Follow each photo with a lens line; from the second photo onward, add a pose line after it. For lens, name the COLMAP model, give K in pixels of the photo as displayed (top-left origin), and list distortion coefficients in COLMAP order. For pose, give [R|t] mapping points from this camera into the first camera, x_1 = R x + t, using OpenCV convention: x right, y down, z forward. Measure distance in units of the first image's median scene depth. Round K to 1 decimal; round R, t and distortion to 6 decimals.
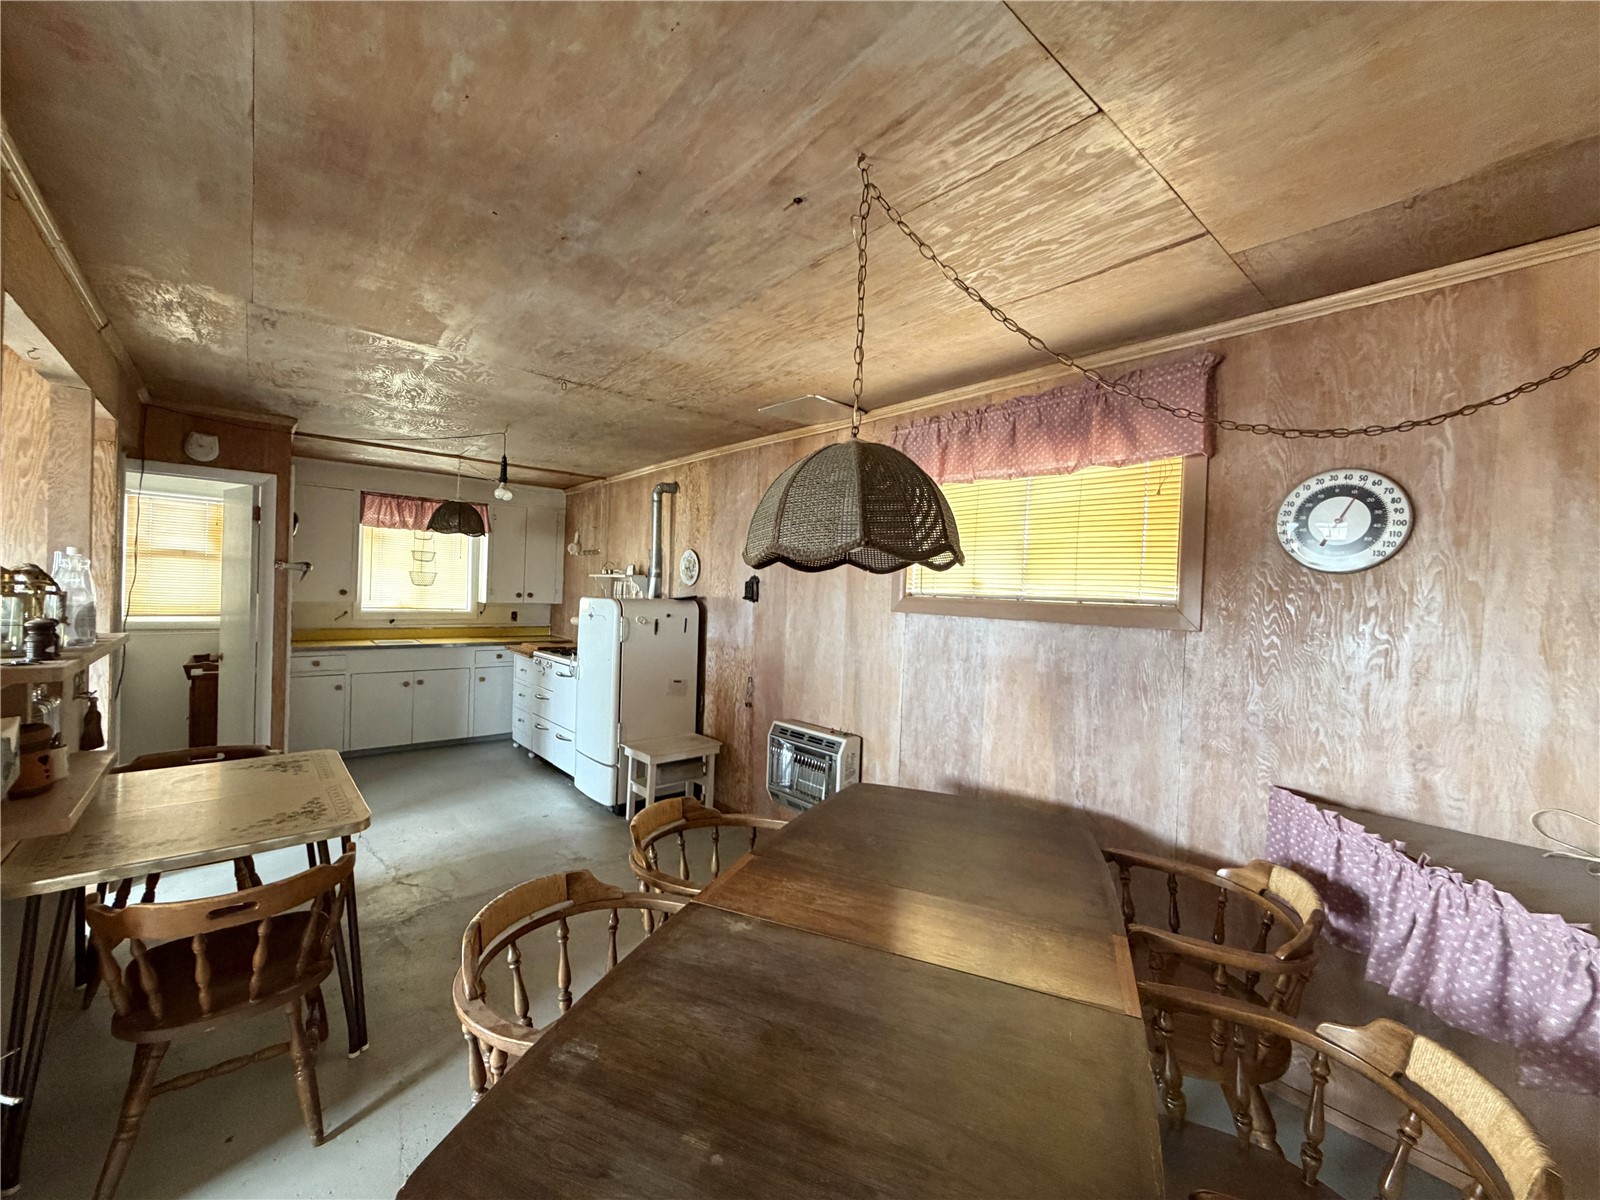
lens RADIAL K [[636.9, 0, 794.9], [0, 636.9, 599.7], [0, 0, 1]] dist [0.000470, 0.000219]
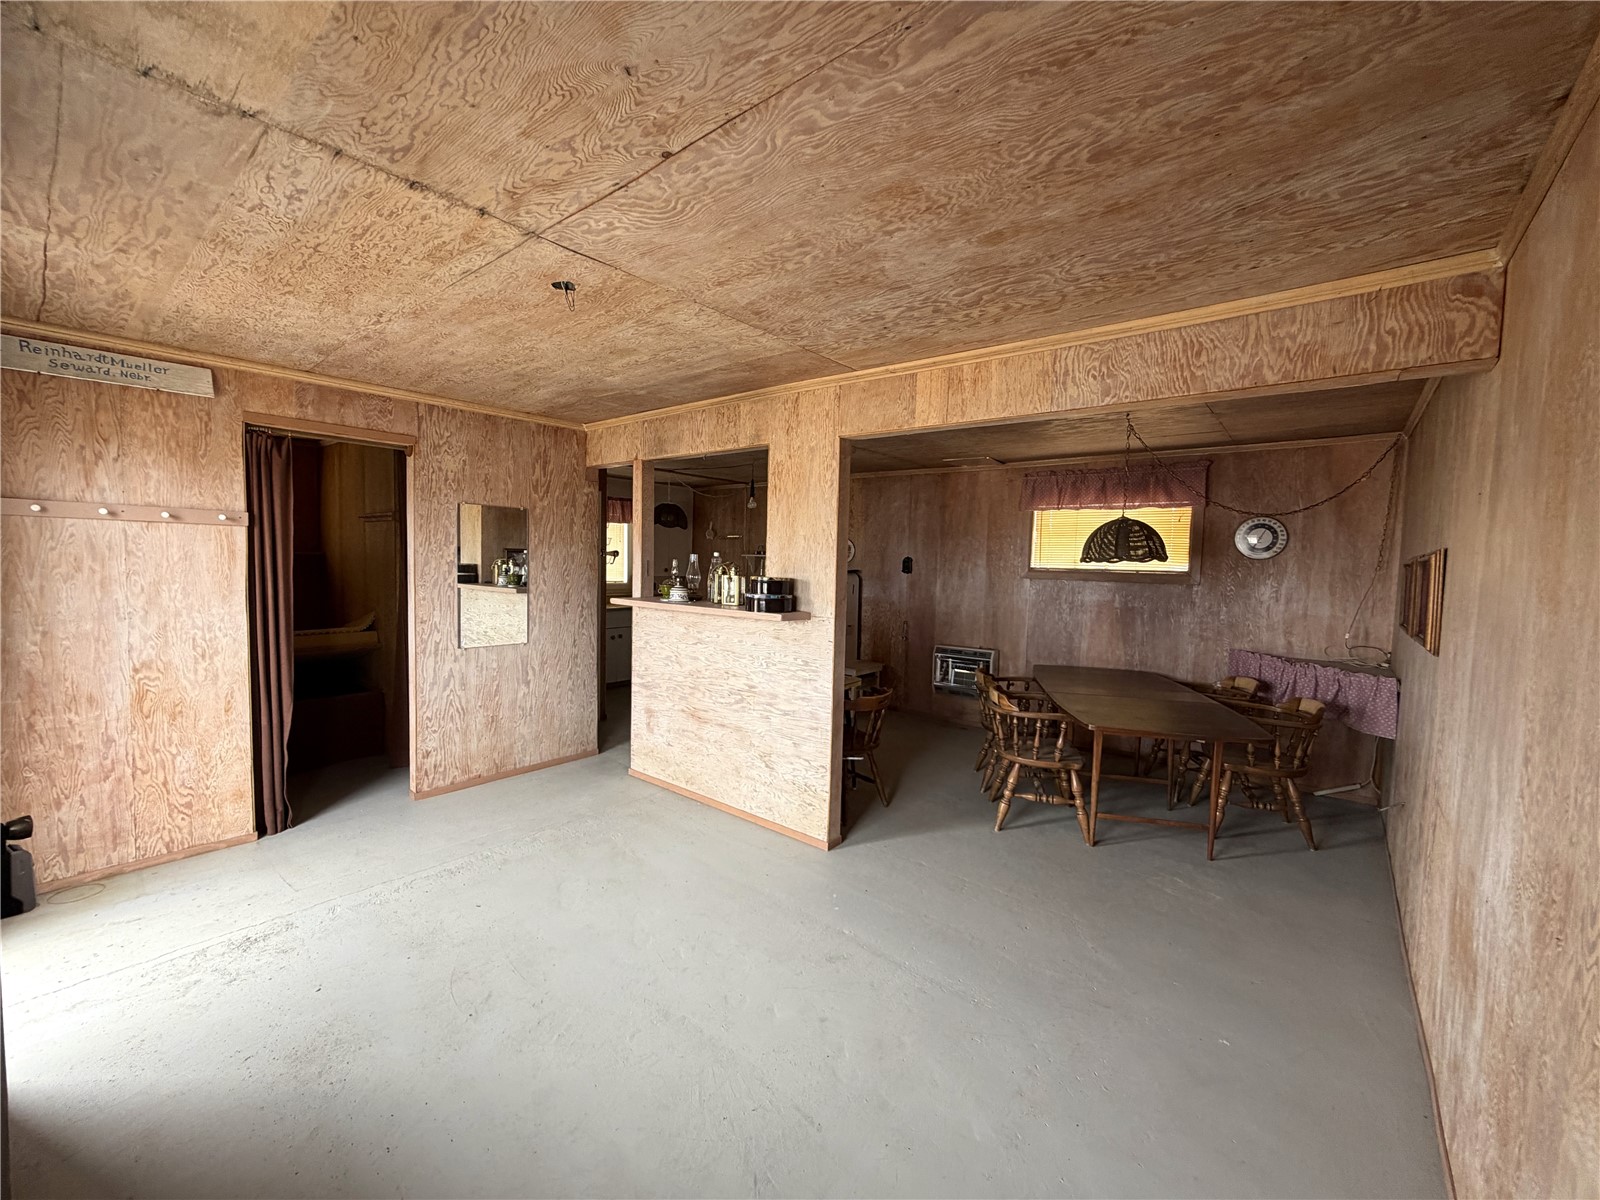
lens RADIAL K [[636.9, 0, 794.9], [0, 636.9, 599.7], [0, 0, 1]] dist [0.000470, 0.000219]
pose [[0.985788, -0.020941, 0.166684, -0.709479], [0.012396, 0.998563, 0.052138, -0.020468], [-0.167537, -0.049331, 0.984631, -0.601754]]
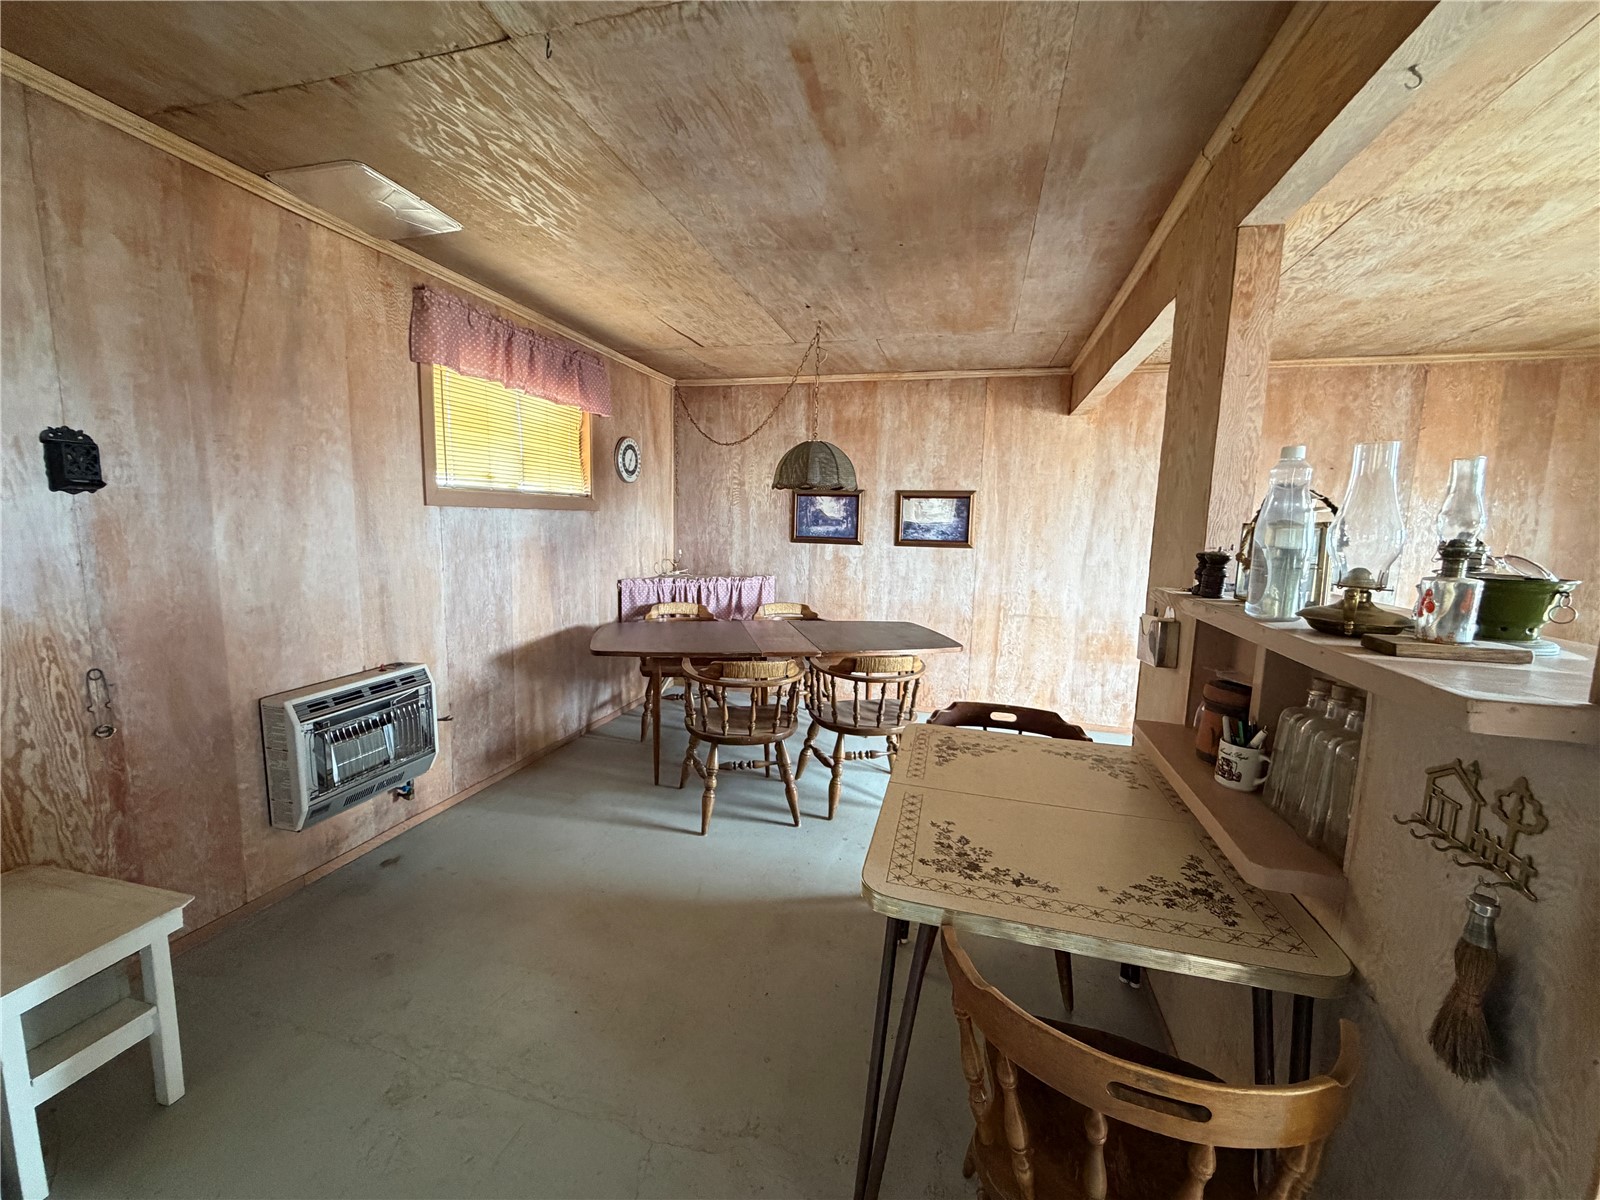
lens RADIAL K [[636.9, 0, 794.9], [0, 636.9, 599.7], [0, 0, 1]] dist [0.000470, 0.000219]
pose [[-0.555655, -0.157078, 0.816440, -0.794691], [-0.034916, 0.985533, 0.165846, -0.014842], [-0.830680, 0.063646, -0.553101, 0.986910]]
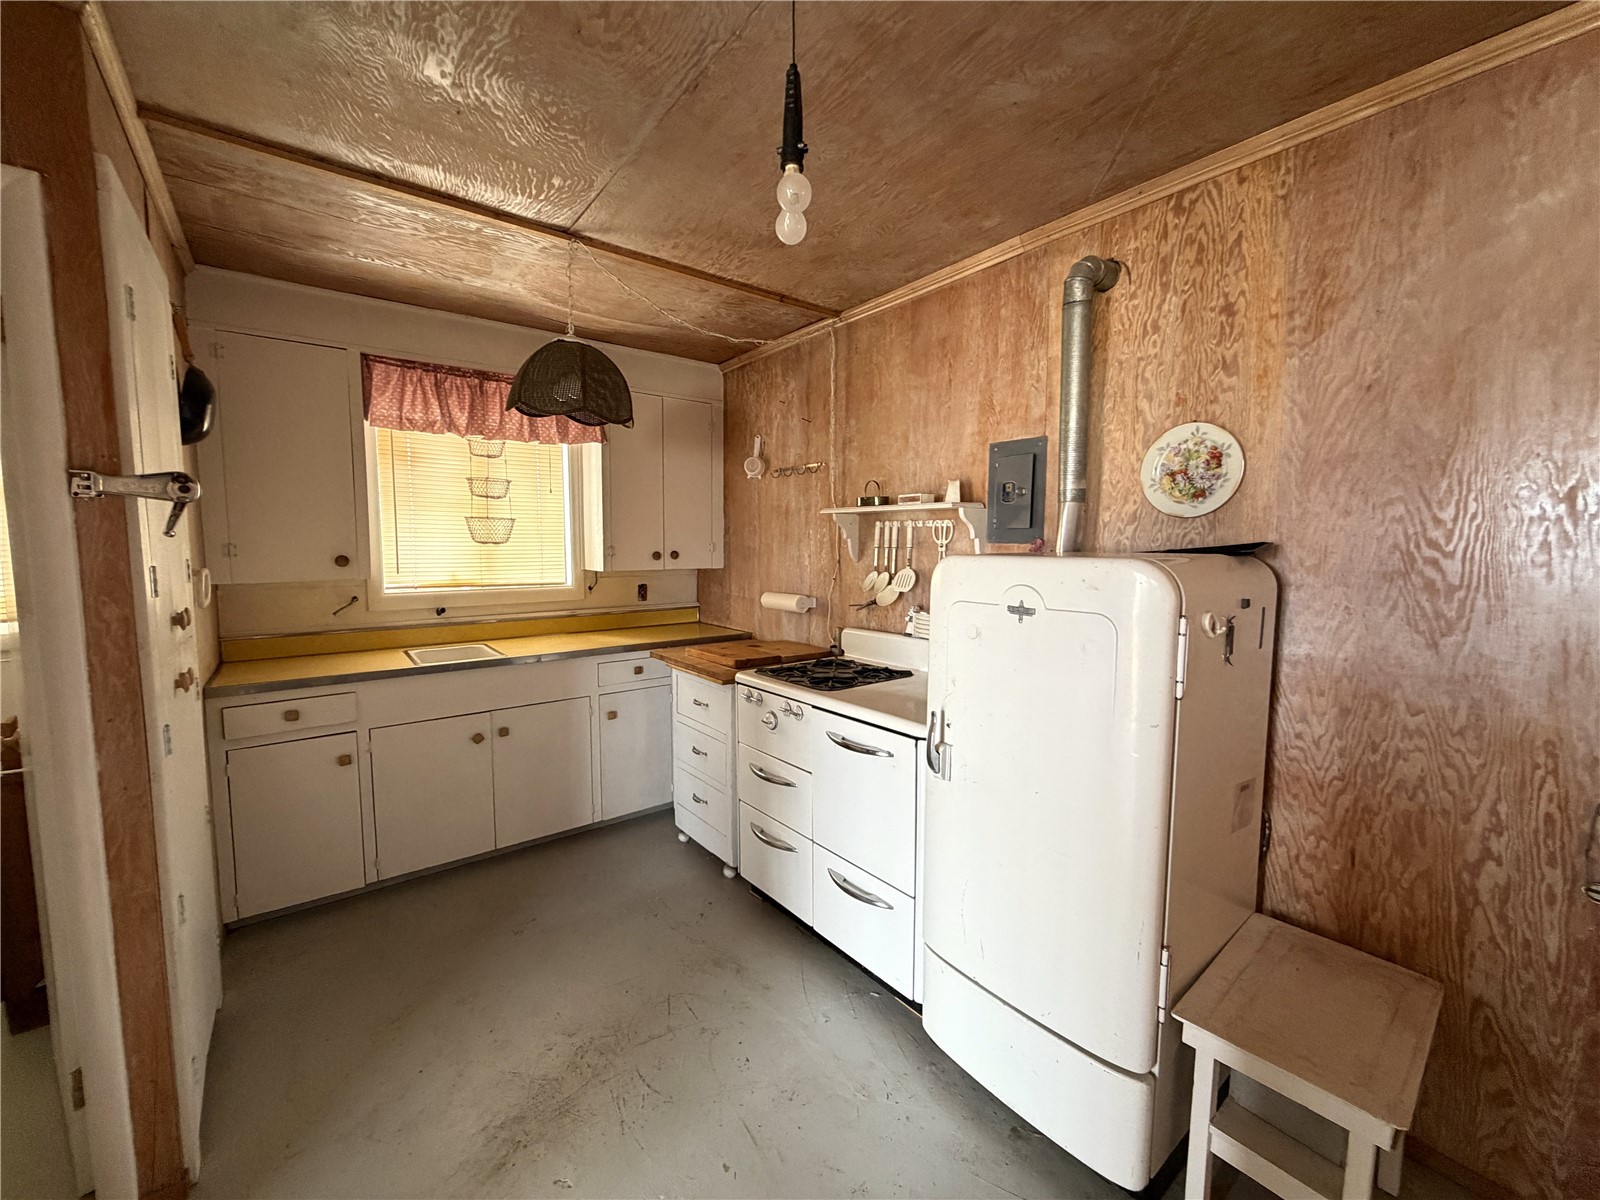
lens RADIAL K [[636.9, 0, 794.9], [0, 636.9, 599.7], [0, 0, 1]] dist [0.000470, 0.000219]
pose [[0.998457, -0.027061, -0.048483, -0.516942], [0.030613, 0.996782, 0.074081, -0.011337], [0.046323, -0.075451, 0.996073, 0.804642]]
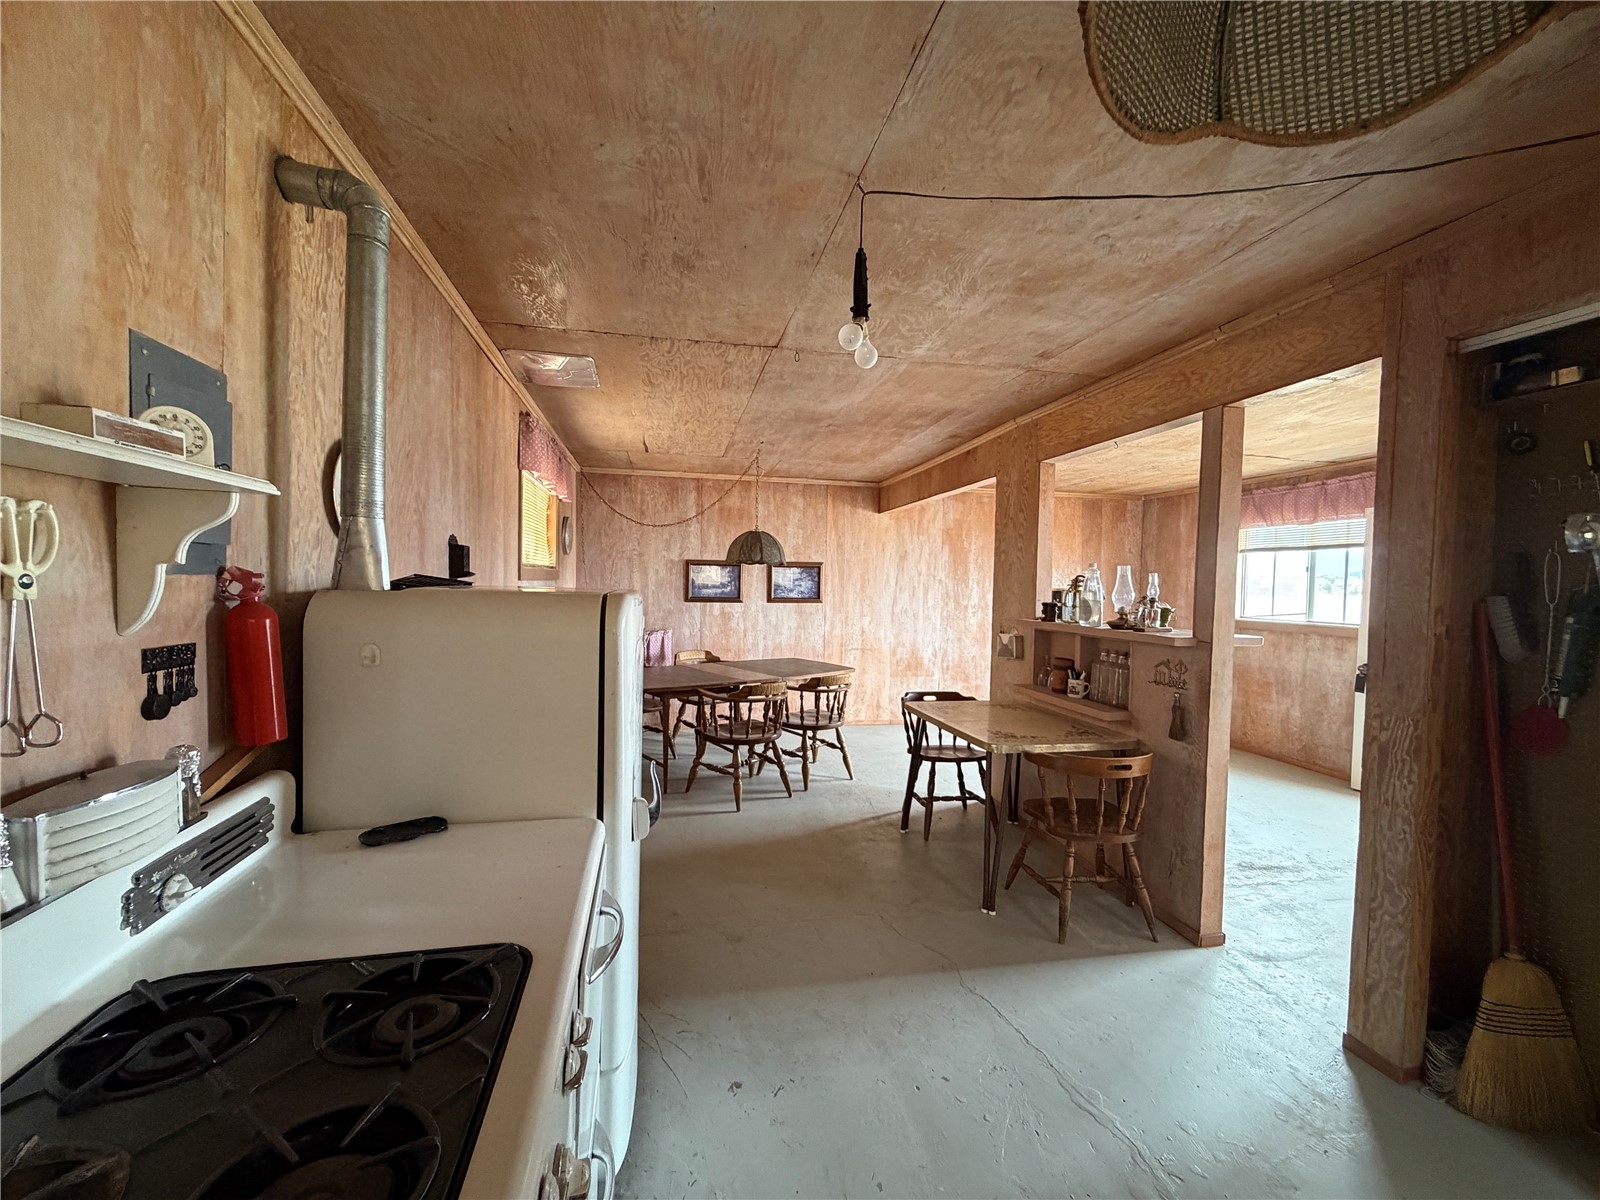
lens RADIAL K [[636.9, 0, 794.9], [0, 636.9, 599.7], [0, 0, 1]] dist [0.000470, 0.000219]
pose [[-0.873700, -0.068294, 0.481647, -0.725093], [-0.044073, 0.997137, 0.061438, -0.033071], [-0.484464, 0.032451, -0.874209, 1.590762]]
